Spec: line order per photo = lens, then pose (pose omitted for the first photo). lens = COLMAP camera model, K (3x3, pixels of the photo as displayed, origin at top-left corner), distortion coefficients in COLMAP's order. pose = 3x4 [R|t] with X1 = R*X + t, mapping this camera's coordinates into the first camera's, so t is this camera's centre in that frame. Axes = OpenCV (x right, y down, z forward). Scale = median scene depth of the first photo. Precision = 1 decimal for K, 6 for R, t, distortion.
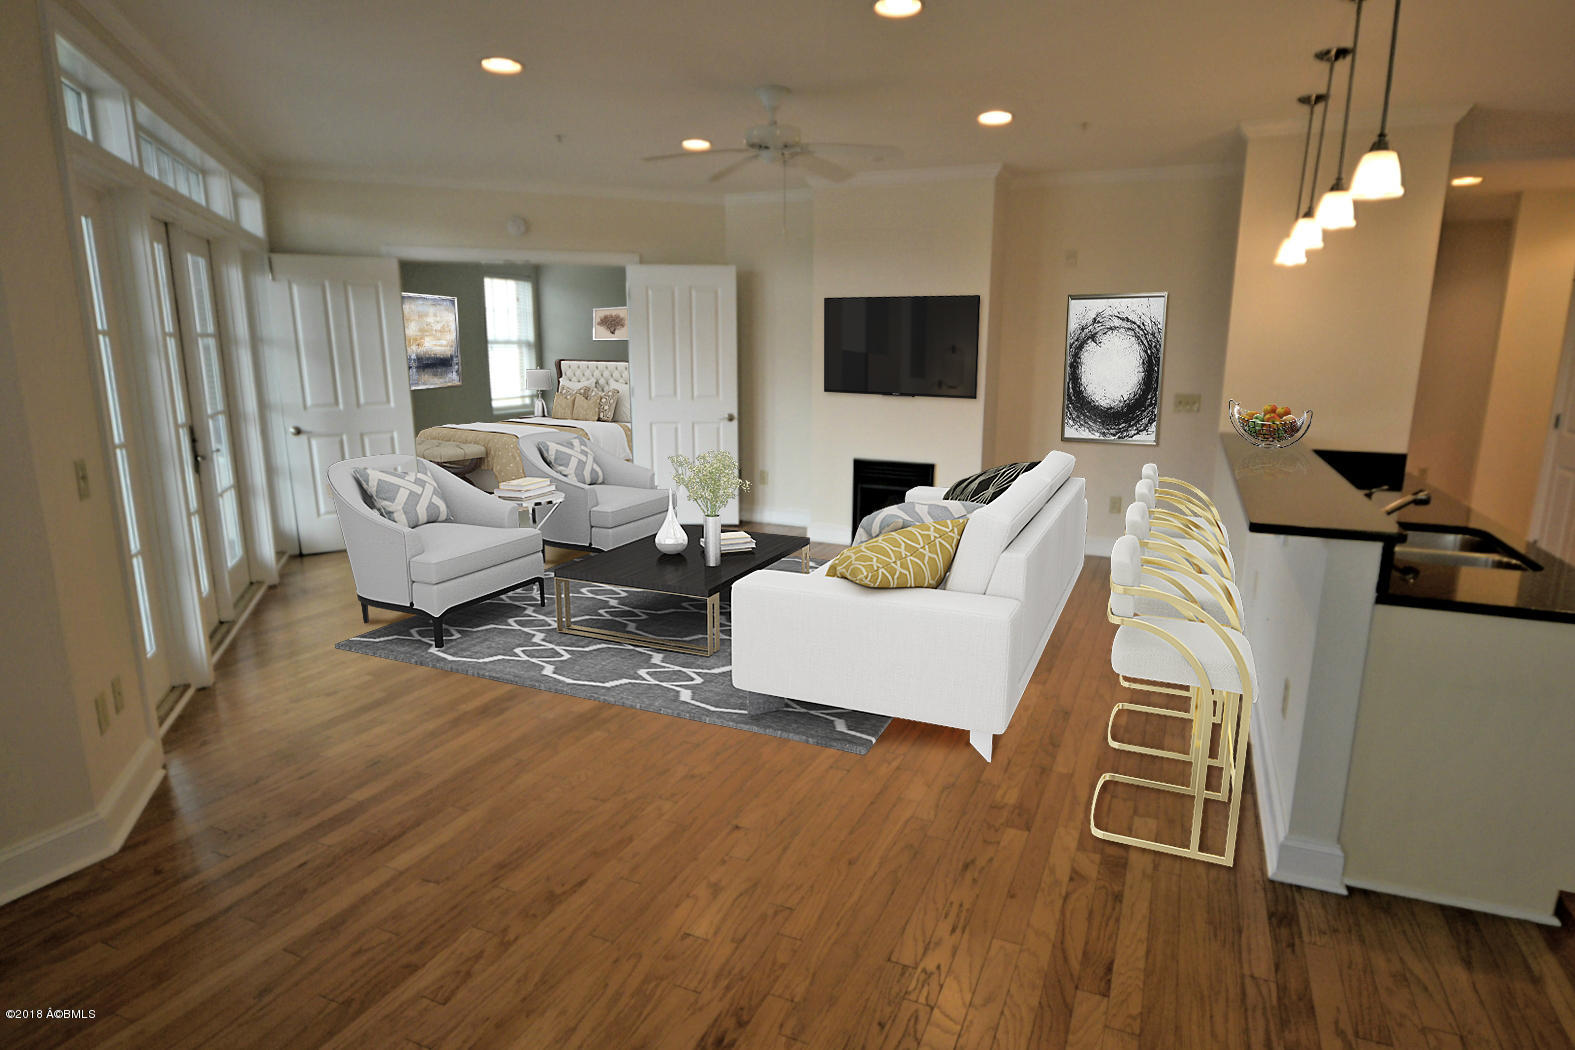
lens RADIAL K [[863.8, 0, 786.1], [0, 863.8, 525.0], [0, 0, 1]] dist [-0.016079, 0.002929]
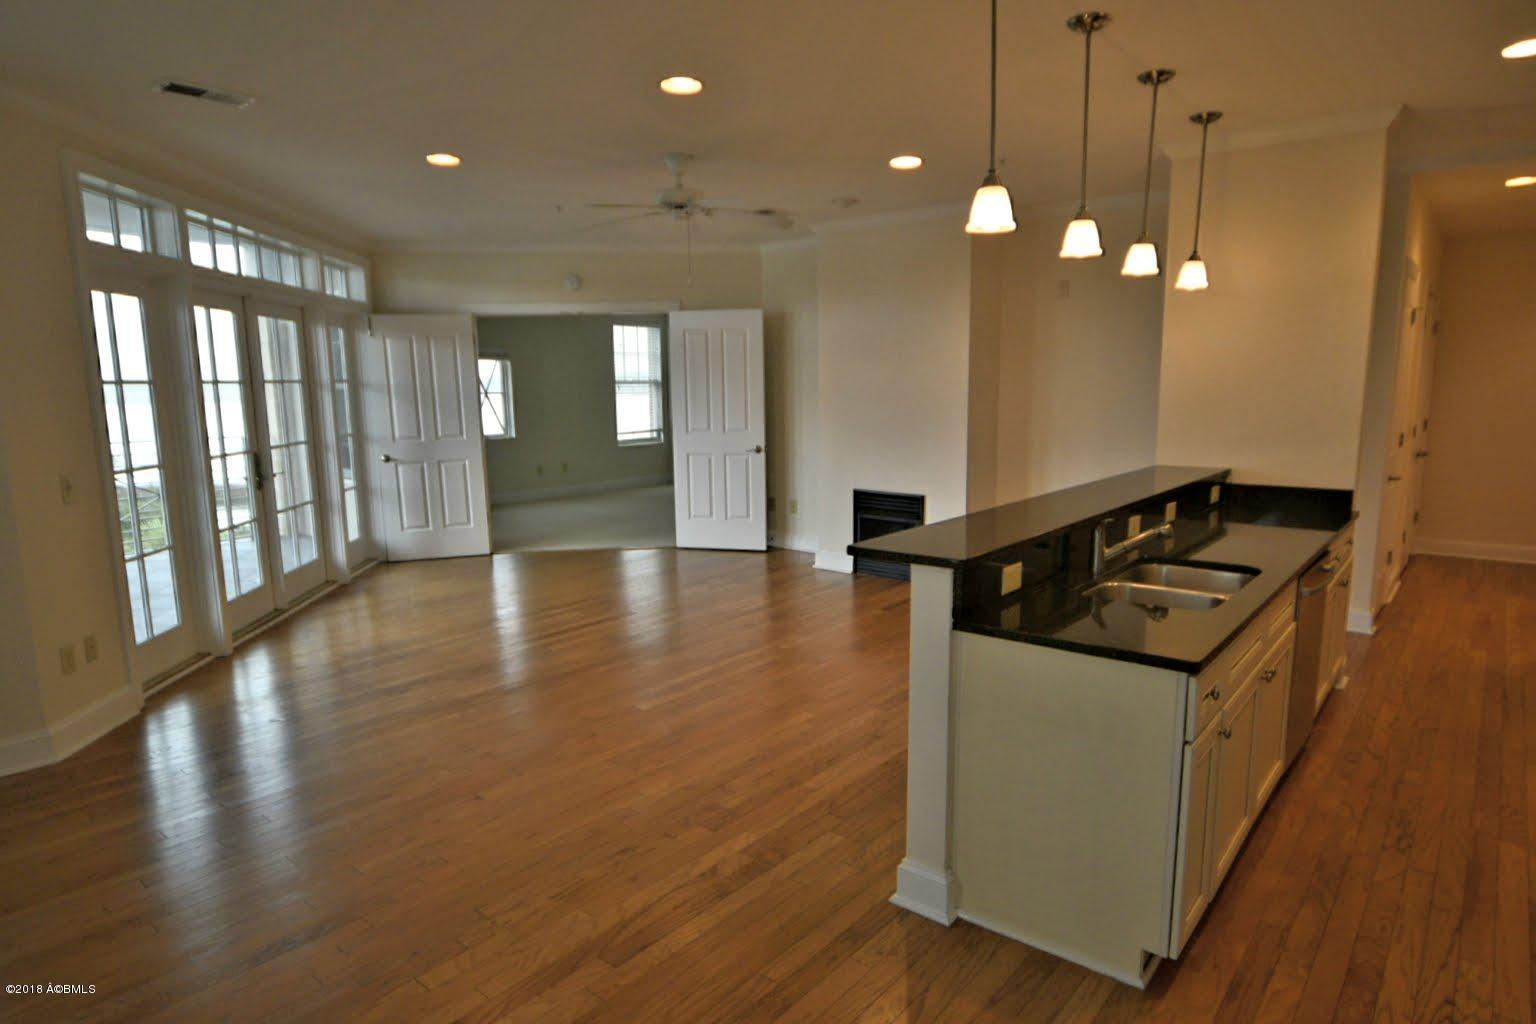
lens RADIAL K [[842.4, 0, 735.1], [0, 842.4, 512.7], [0, 0, 1]] dist [-0.016079, 0.002929]
pose [[0.964746, 0.023206, -0.262157, 0.222511], [-0.036544, 0.998267, -0.046116, 0.003144], [0.260633, 0.054071, 0.963923, -0.008101]]
